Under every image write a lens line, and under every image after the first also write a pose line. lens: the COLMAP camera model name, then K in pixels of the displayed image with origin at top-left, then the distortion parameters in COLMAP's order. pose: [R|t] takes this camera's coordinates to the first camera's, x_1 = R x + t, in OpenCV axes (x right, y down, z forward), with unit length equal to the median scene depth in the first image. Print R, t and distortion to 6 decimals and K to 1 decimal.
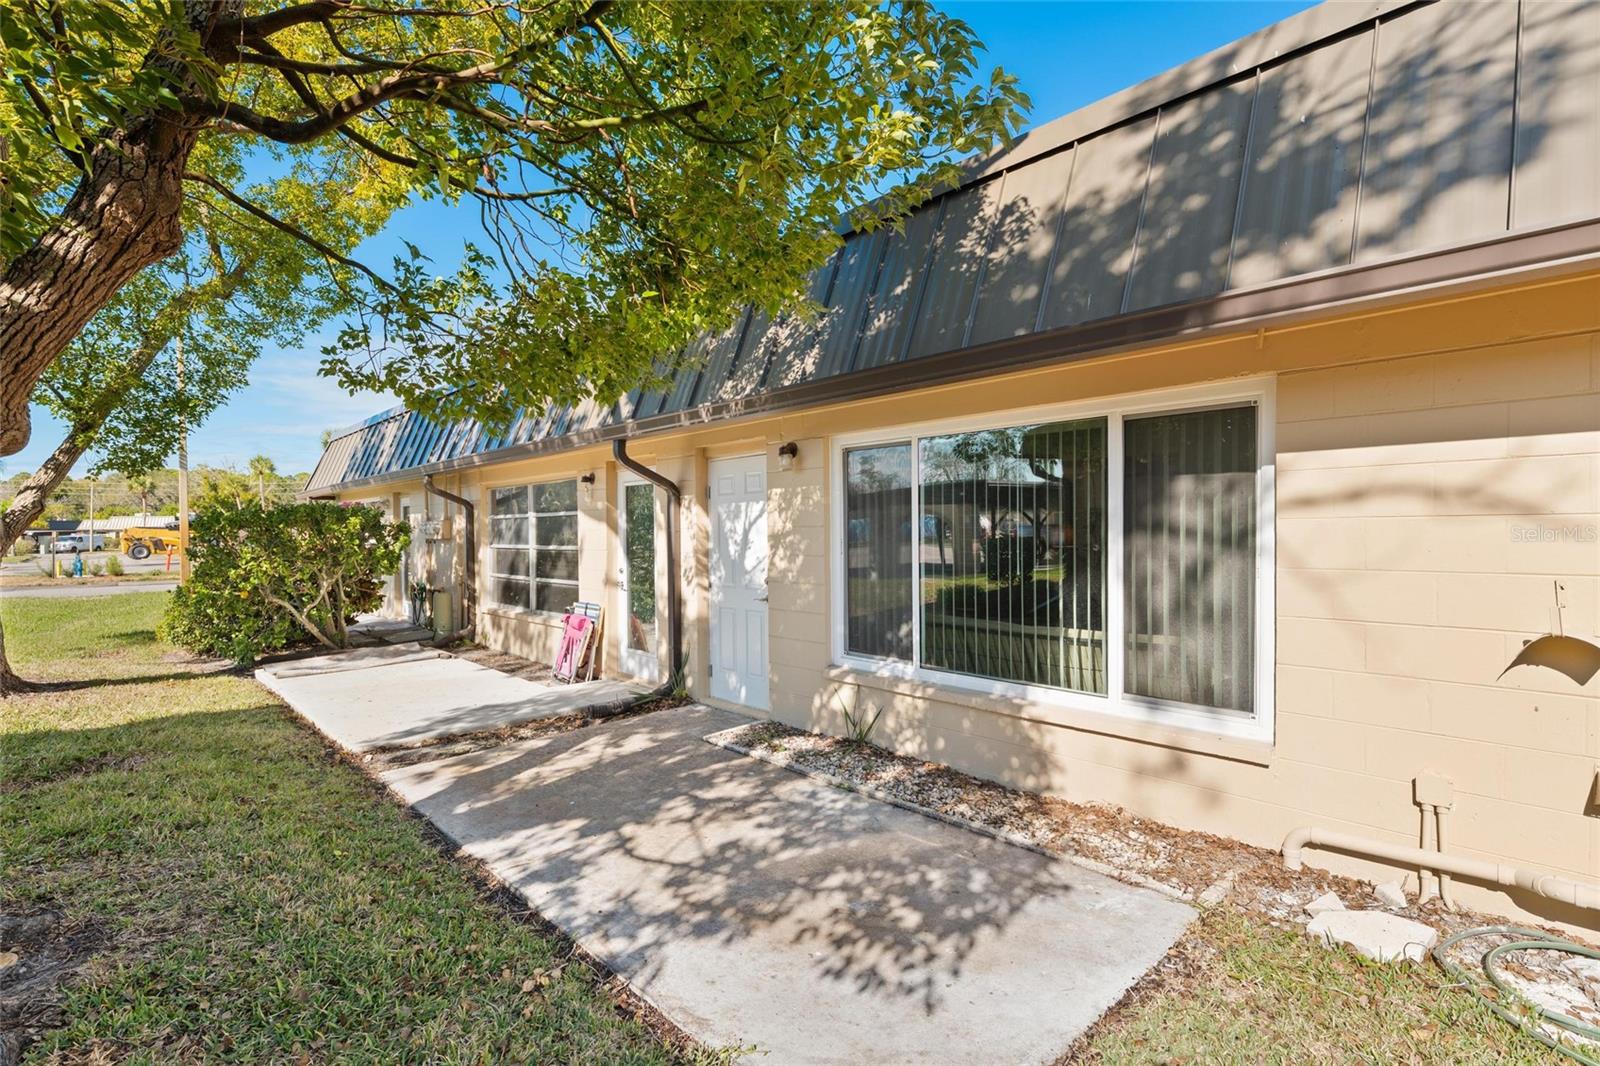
lens RADIAL K [[749.0, 0, 800.0], [0, 749.0, 533.0], [0, 0, 1]] dist [0.000255, -0.000014]
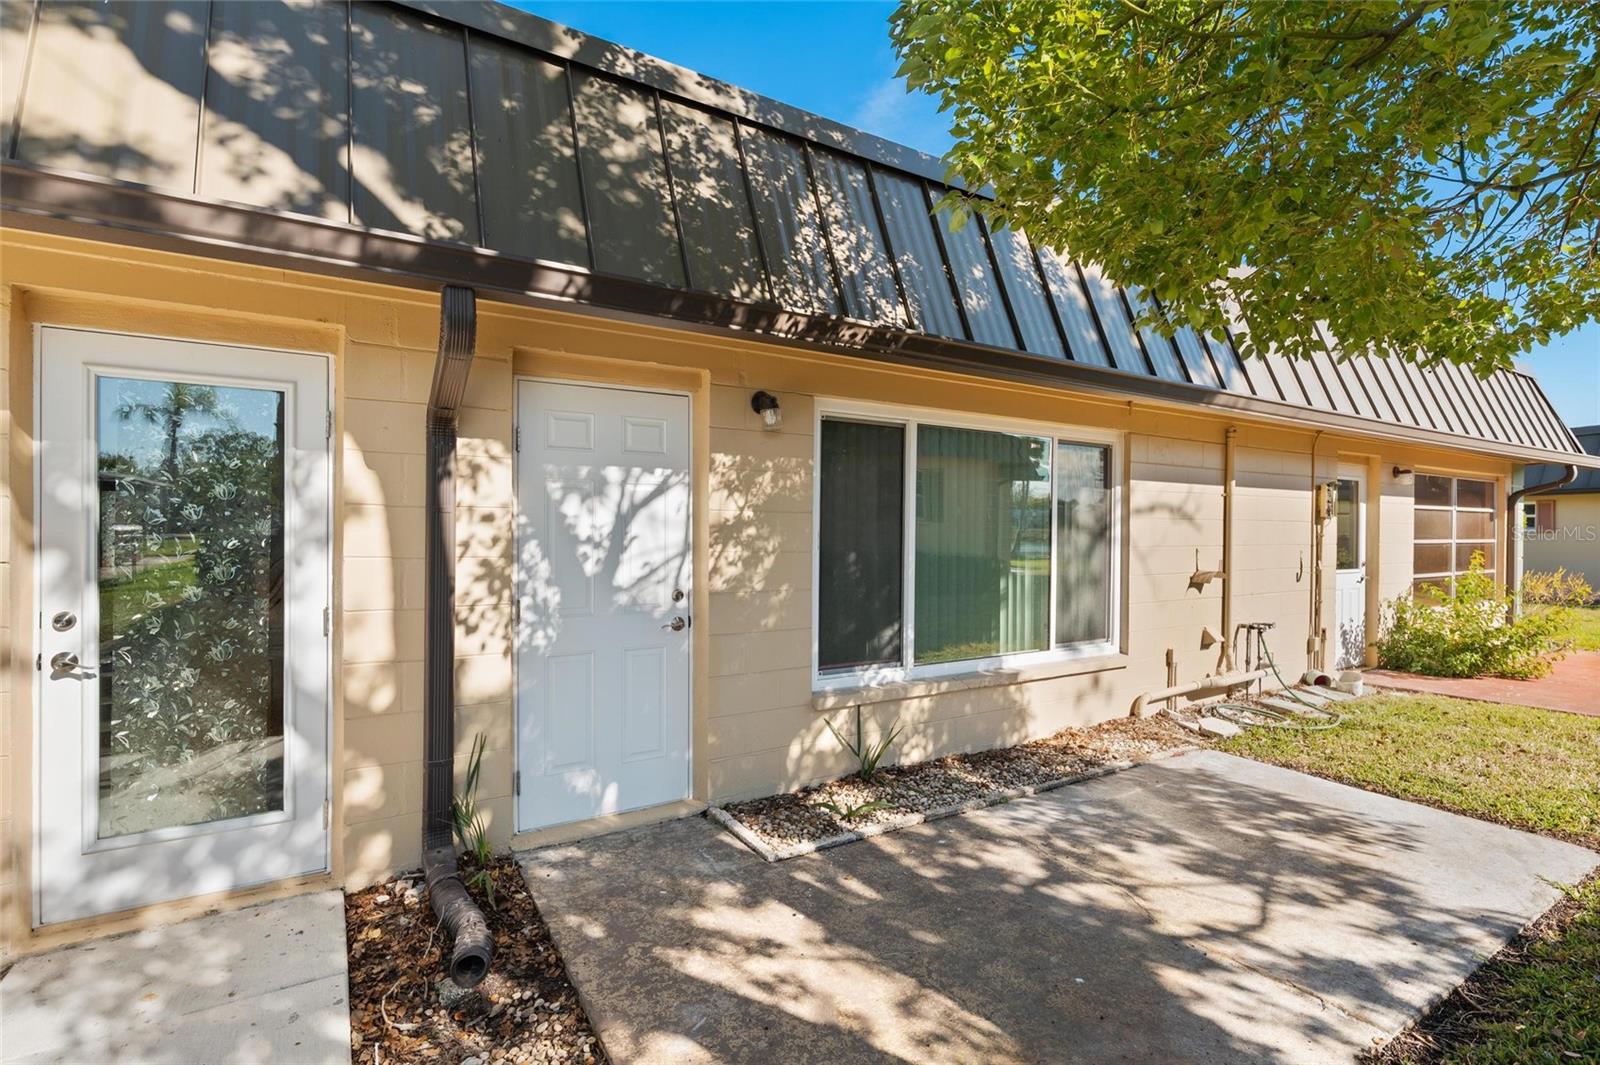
lens RADIAL K [[753.3, 0, 800.0], [0, 753.3, 532.5], [0, 0, 1]] dist [0.002888, 0.000402]
pose [[0.192524, -0.009171, 0.981249, -1.040543], [-0.014374, 0.999823, 0.012165, -0.000757], [-0.981187, -0.016447, 0.192358, 1.241320]]
